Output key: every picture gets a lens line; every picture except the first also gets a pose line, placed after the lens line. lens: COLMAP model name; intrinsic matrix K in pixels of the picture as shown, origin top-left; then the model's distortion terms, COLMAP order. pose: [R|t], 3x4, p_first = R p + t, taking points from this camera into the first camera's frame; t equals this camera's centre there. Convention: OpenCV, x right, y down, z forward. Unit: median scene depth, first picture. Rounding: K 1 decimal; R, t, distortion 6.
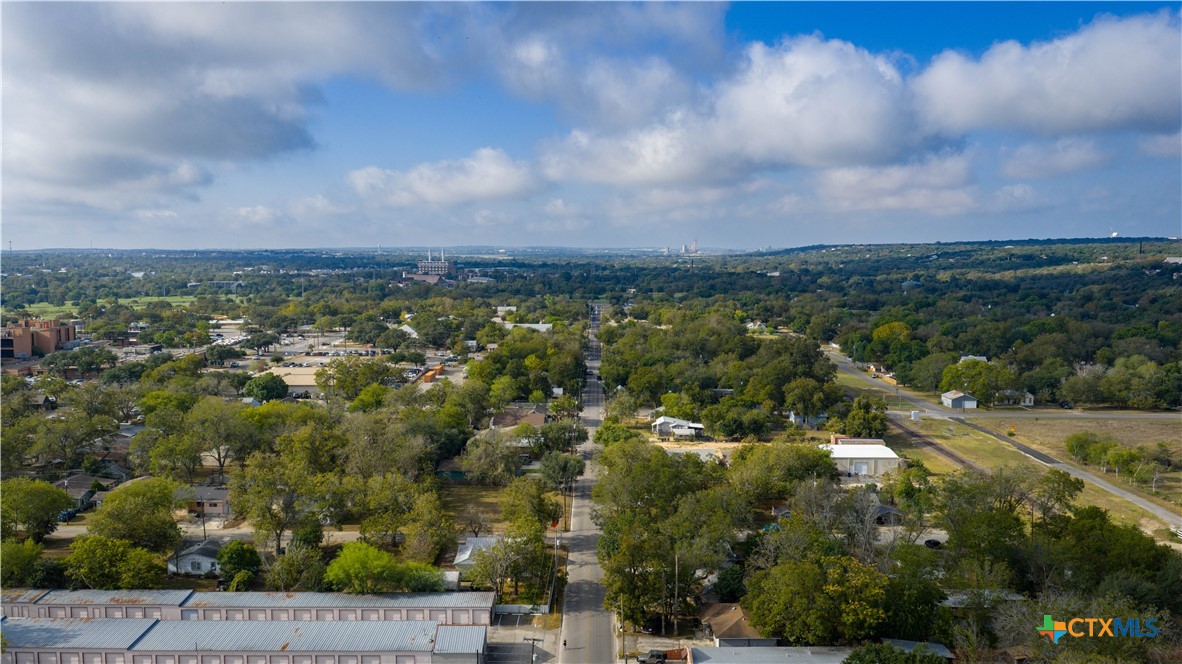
lens RADIAL K [[1009.5, 0, 589.0], [0, 1009.5, 327.5], [0, 0, 1]] dist [-0.006144, -0.002589]
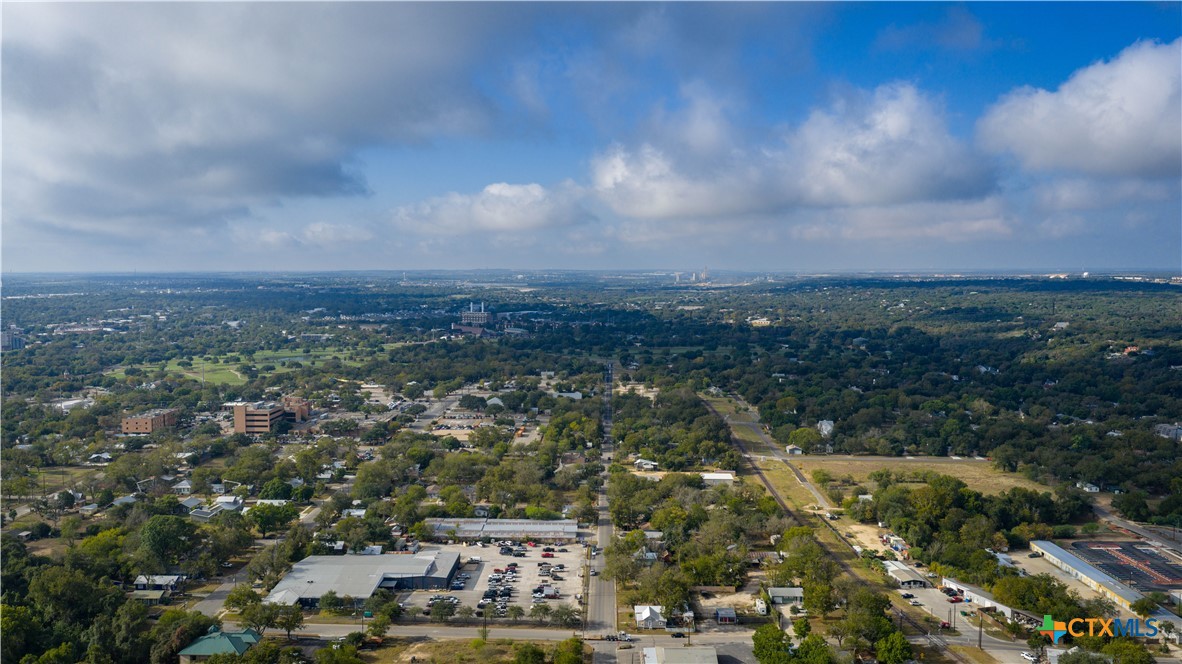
lens RADIAL K [[1009.5, 0, 592.8], [0, 1009.5, 337.4], [0, 0, 1]] dist [-0.006144, -0.002589]
pose [[0.999935, 0.004700, -0.010363, -0.005857], [-0.004775, 0.999962, -0.007280, -0.161472], [0.010328, 0.007329, 0.999920, -1.199103]]
